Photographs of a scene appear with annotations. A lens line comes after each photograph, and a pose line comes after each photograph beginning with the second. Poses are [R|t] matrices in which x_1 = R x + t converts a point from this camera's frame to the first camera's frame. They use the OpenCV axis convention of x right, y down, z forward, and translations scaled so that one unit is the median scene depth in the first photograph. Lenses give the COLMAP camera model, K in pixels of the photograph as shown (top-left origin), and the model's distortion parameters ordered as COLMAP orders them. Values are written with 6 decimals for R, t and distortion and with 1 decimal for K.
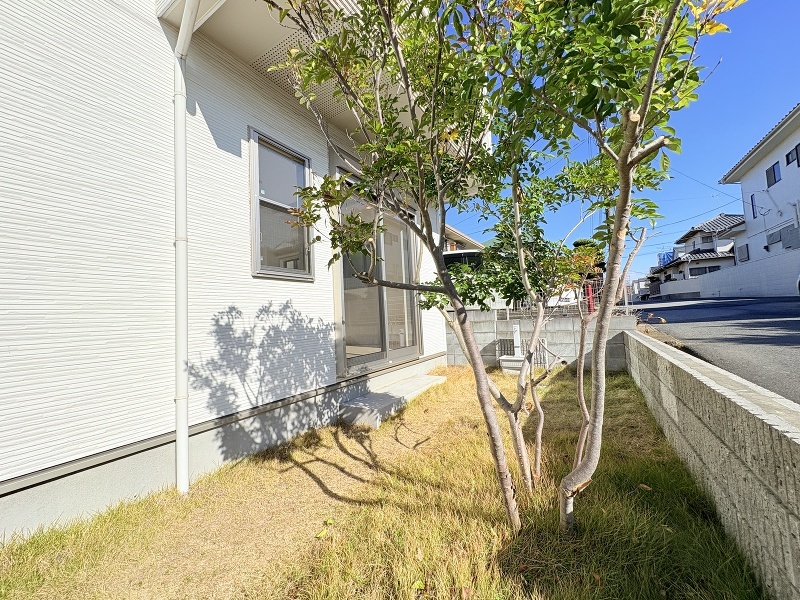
lens RADIAL K [[316.9, 0, 400.4], [0, 316.9, 318.3], [0, 0, 1]] dist [0.000860, 0.000279]
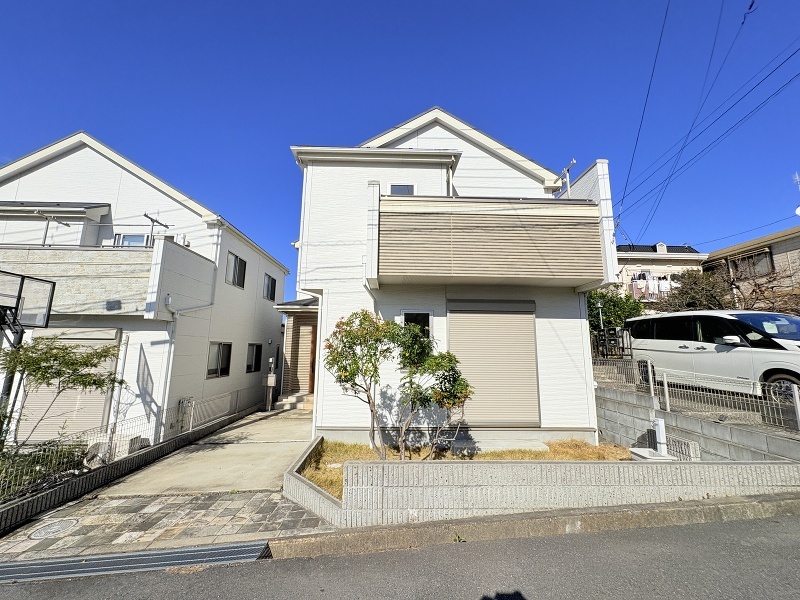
lens RADIAL K [[316.9, 0, 402.1], [0, 316.9, 299.1], [0, 0, 1]] dist [0.000860, 0.000279]
pose [[0.544516, -0.079912, -0.834935, 1.715881], [-0.041332, 0.991685, -0.121870, -0.404443], [0.837731, 0.100870, 0.536685, -0.378345]]
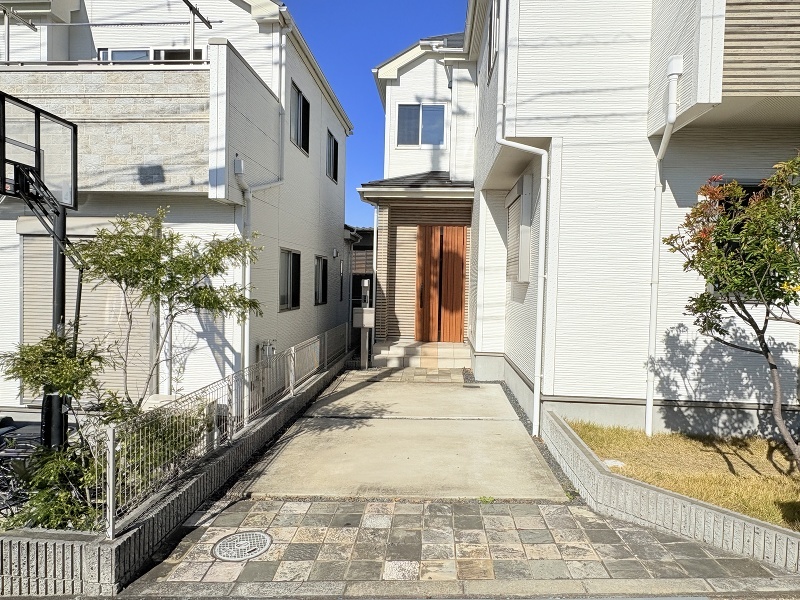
lens RADIAL K [[538.6, 0, 400.7], [0, 538.6, 299.2], [0, 0, 1]] dist [0.002788, 0.004004]
pose [[0.460553, 0.088792, -0.883180, 0.931756], [-0.050944, 0.995988, 0.073568, -0.240638], [0.886169, 0.011111, 0.463229, -1.120707]]
